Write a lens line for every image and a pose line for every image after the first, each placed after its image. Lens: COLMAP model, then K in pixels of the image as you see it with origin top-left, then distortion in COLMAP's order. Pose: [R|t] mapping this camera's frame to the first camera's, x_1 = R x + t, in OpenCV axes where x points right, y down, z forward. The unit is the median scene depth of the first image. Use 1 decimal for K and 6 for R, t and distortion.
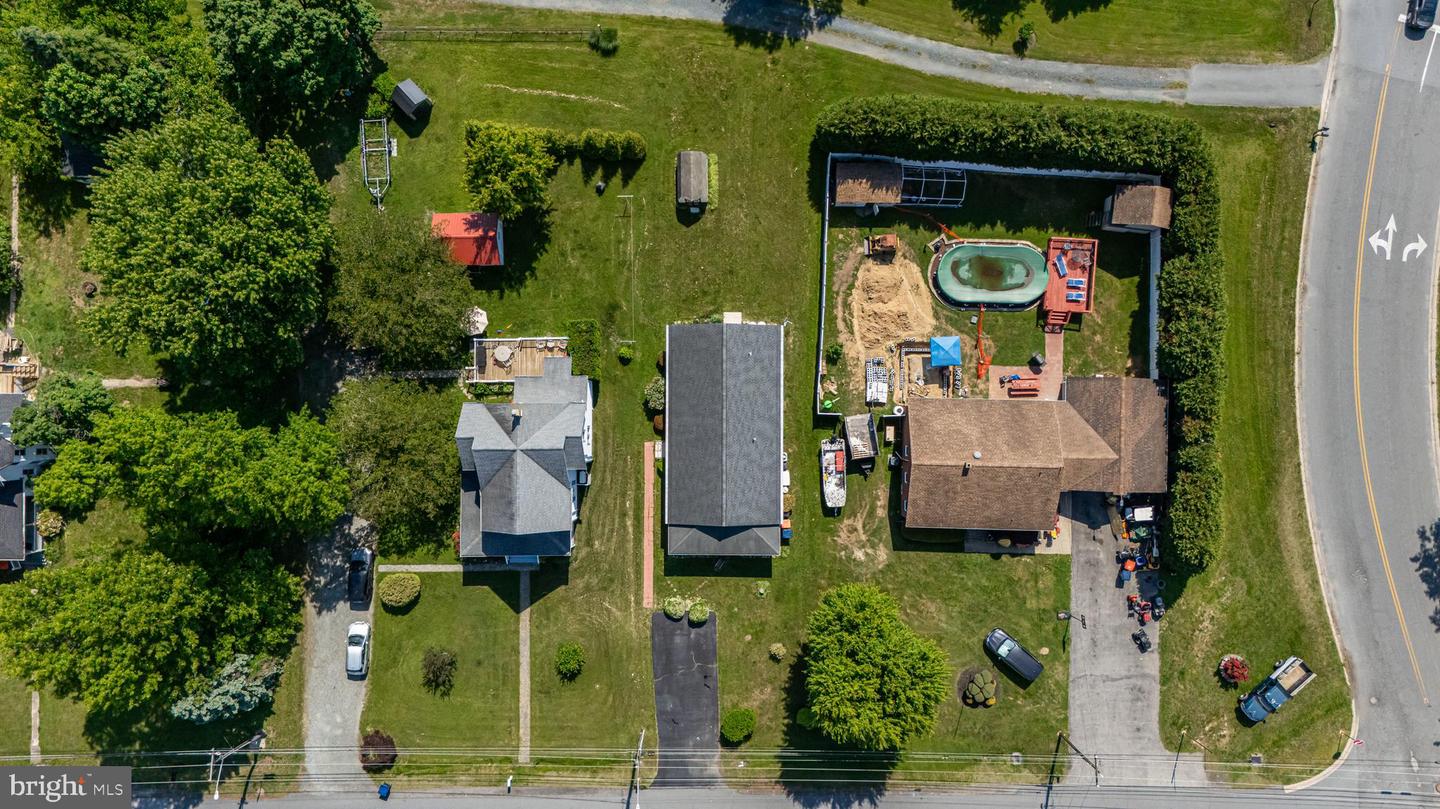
lens RADIAL K [[1054.5, 0, 722.5], [0, 1054.5, 407.9], [0, 0, 1]] dist [0.096394, -0.118395]
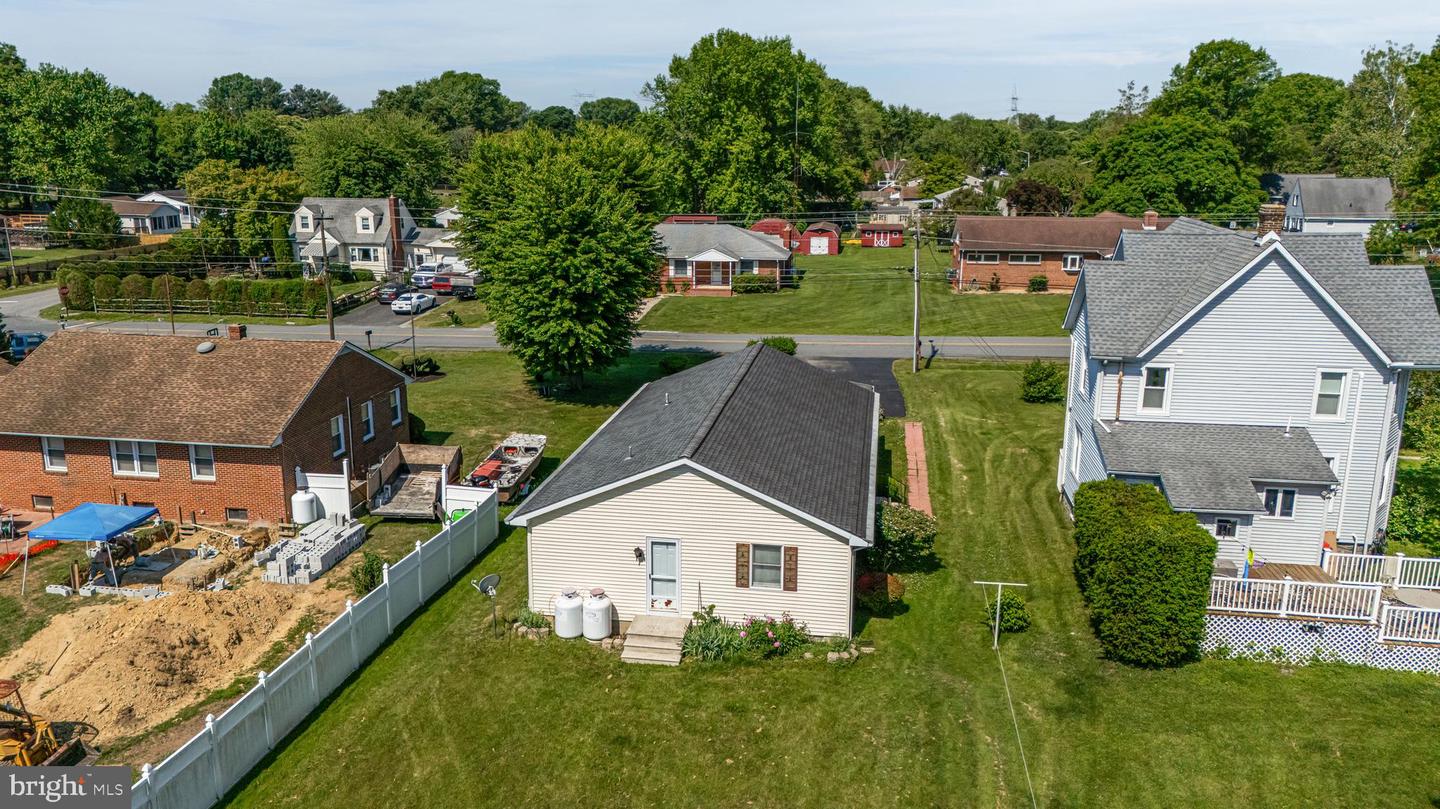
lens RADIAL K [[1055.9, 0, 724.7], [0, 1055.9, 409.3], [0, 0, 1]] dist [0.072050, -0.070379]
pose [[-0.988499, -0.037927, 0.146397, -0.052743], [0.151193, -0.226358, 0.962238, -0.359216], [-0.003357, 0.973305, 0.229489, 0.863587]]
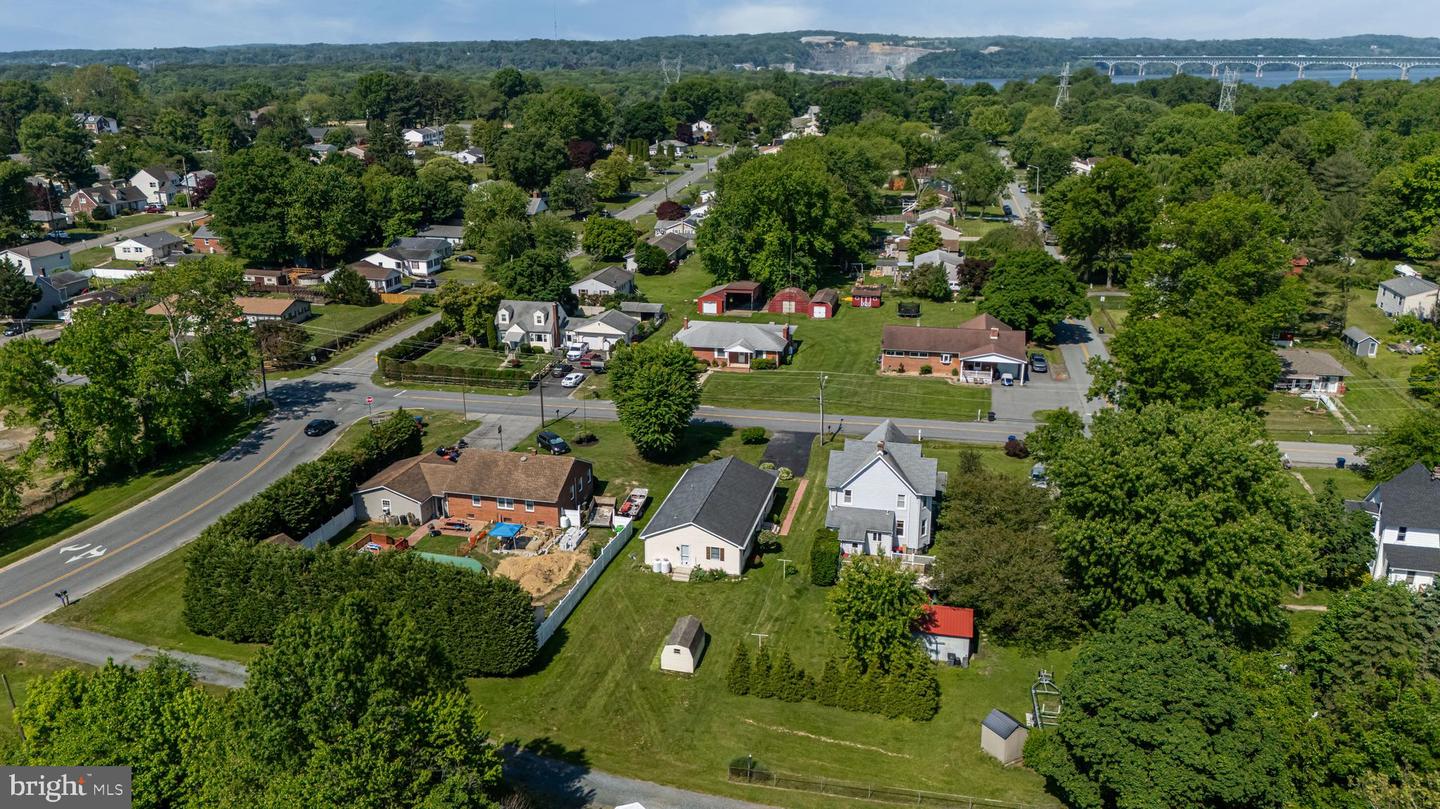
lens RADIAL K [[1054.5, 0, 722.5], [0, 1054.5, 407.9], [0, 0, 1]] dist [0.096394, -0.118395]
pose [[-0.972767, -0.066721, 0.221973, -0.248156], [0.231755, -0.295064, 0.926945, -0.986020], [0.003649, 0.953145, 0.302491, 0.530329]]
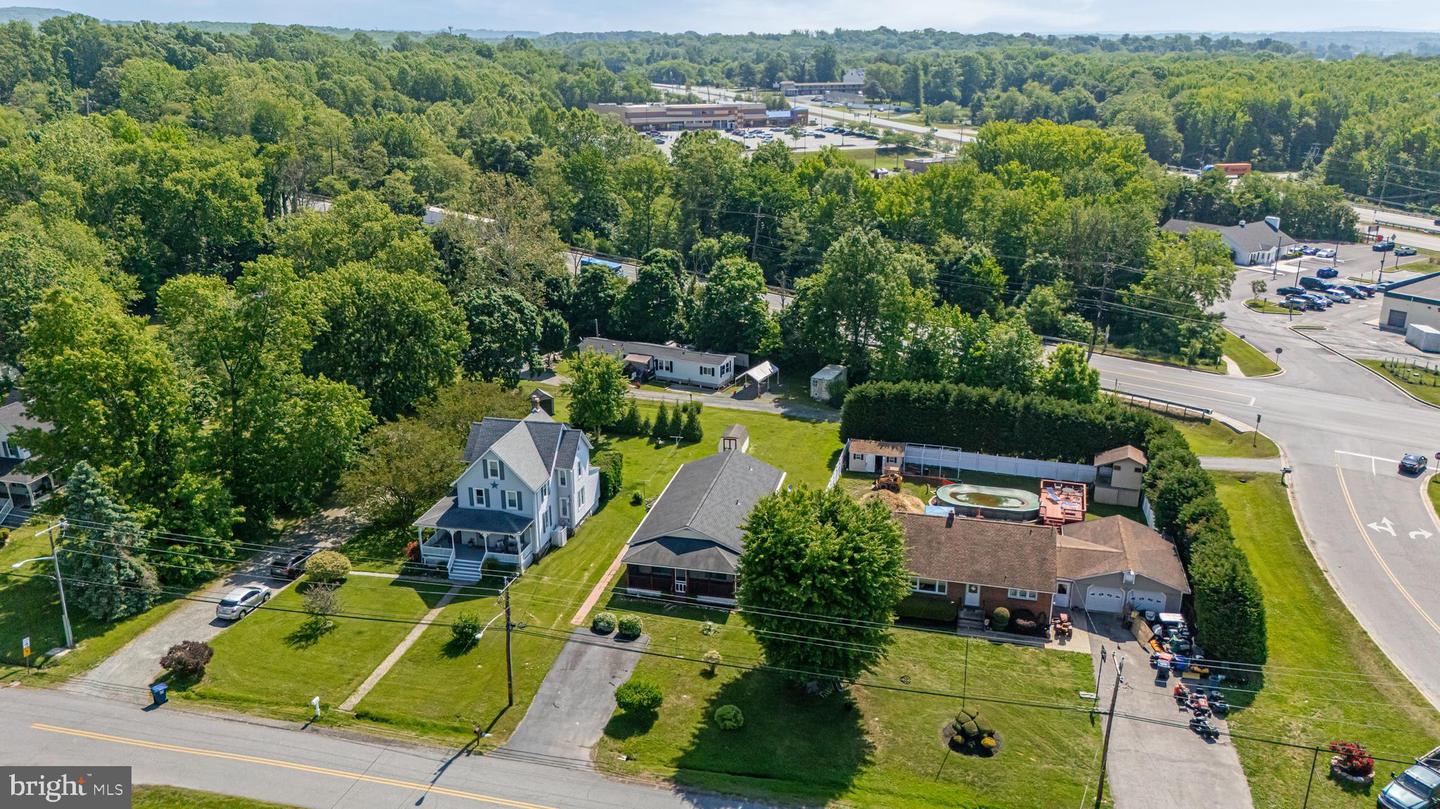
lens RADIAL K [[1055.9, 0, 724.7], [0, 1055.9, 409.3], [0, 0, 1]] dist [0.072050, -0.070379]
pose [[0.975194, 0.075360, -0.208129, 0.210128], [-0.221348, 0.338480, -0.914569, 0.878377], [0.001525, 0.937951, 0.346765, 0.544967]]
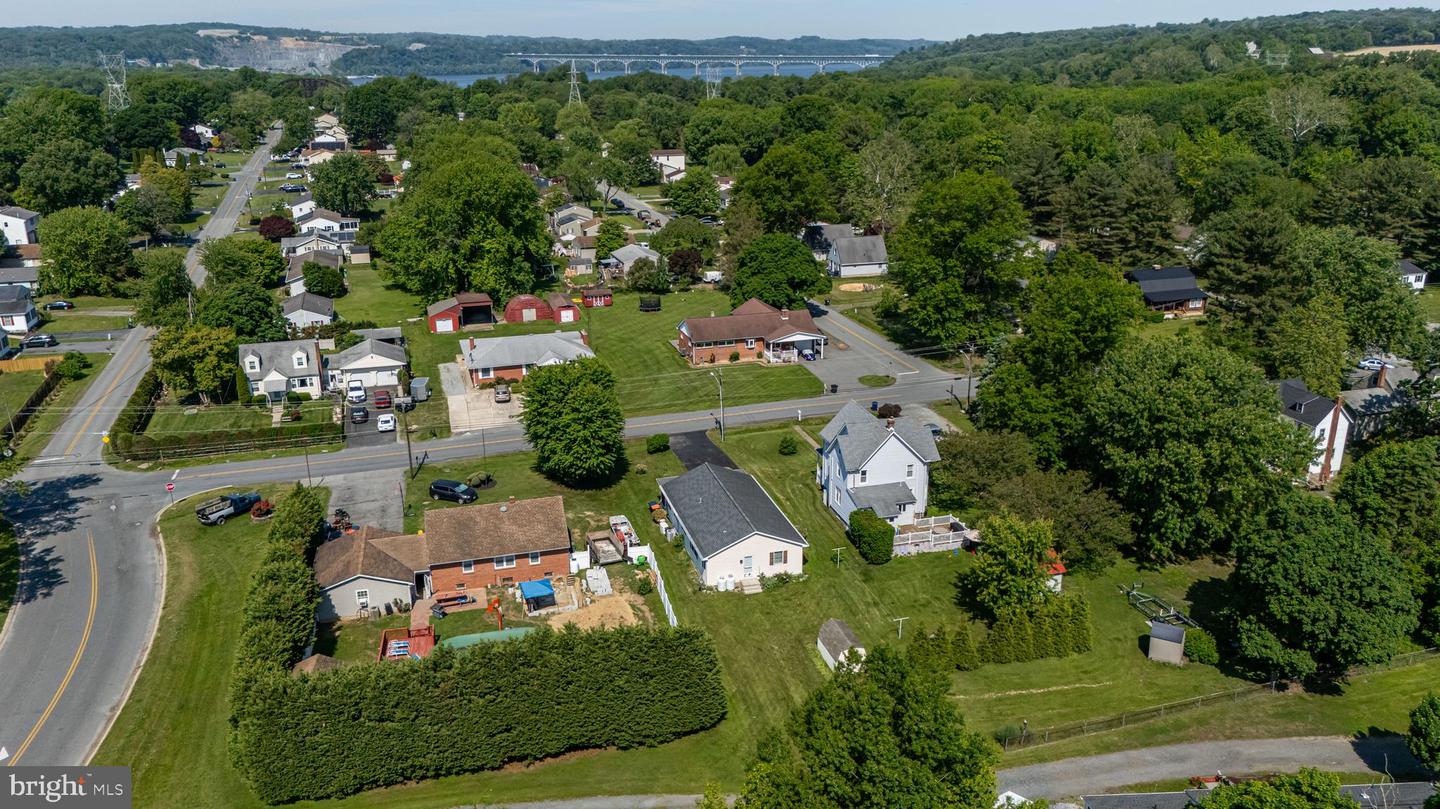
lens RADIAL K [[1054.5, 0, 722.5], [0, 1054.5, 407.9], [0, 0, 1]] dist [0.096394, -0.118395]
pose [[-0.961239, 0.097651, -0.257844, 0.279087], [-0.275376, -0.293630, 0.915396, -0.948913], [0.013678, 0.950918, 0.309139, 0.524843]]
